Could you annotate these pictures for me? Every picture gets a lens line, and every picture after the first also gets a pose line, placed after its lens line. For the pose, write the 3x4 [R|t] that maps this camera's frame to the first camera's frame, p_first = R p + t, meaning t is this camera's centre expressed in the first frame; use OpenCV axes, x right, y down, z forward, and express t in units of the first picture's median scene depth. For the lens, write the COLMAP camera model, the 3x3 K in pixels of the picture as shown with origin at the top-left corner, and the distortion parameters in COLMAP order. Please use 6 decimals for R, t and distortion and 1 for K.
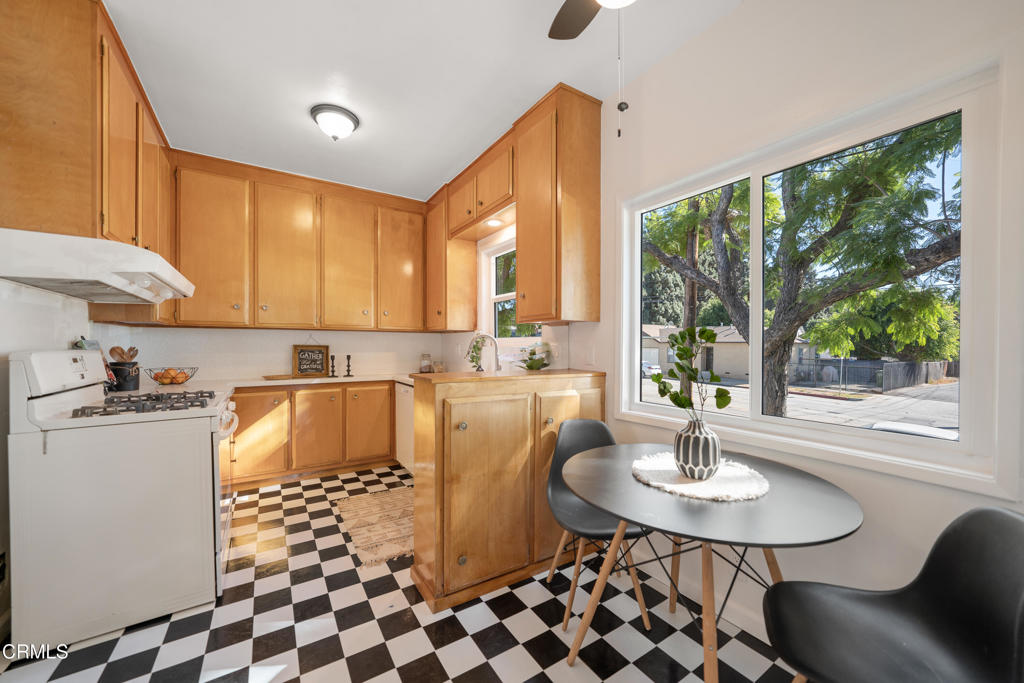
lens RADIAL K [[372.6, 0, 511.5], [0, 372.6, 348.3], [0, 0, 1]] dist [-0.012343, 0.000359]
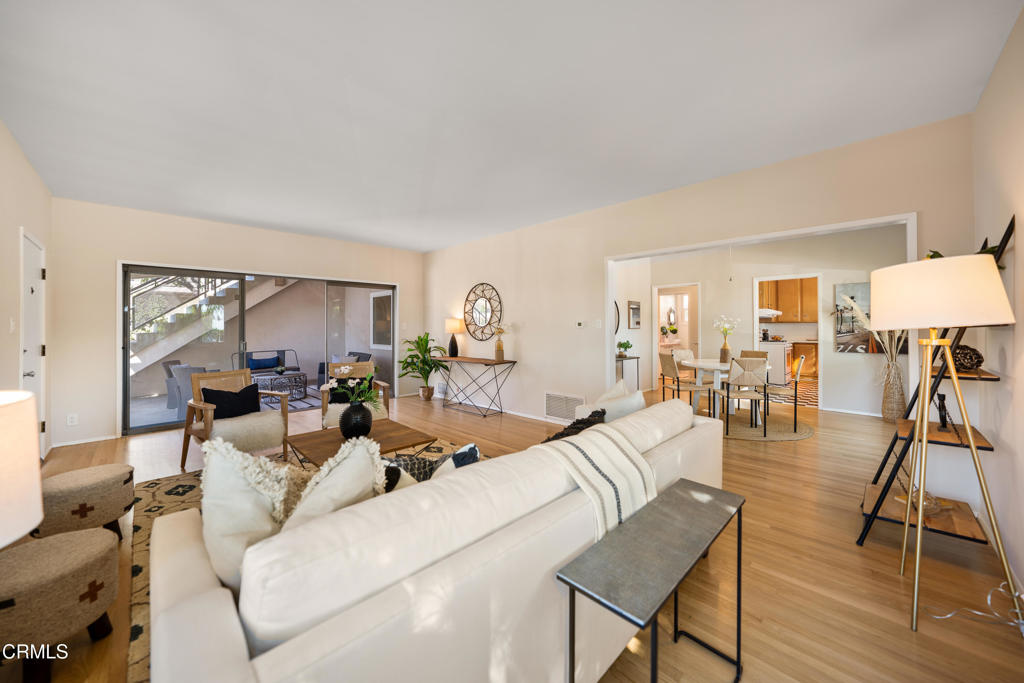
lens RADIAL K [[372.6, 0, 511.3], [0, 372.6, 326.0], [0, 0, 1]] dist [-0.012343, 0.000359]
pose [[0.197512, -0.007851, -0.980269, 1.599630], [-0.000736, 0.999966, -0.008157, -0.001154], [0.980300, 0.002333, 0.197500, -1.707322]]
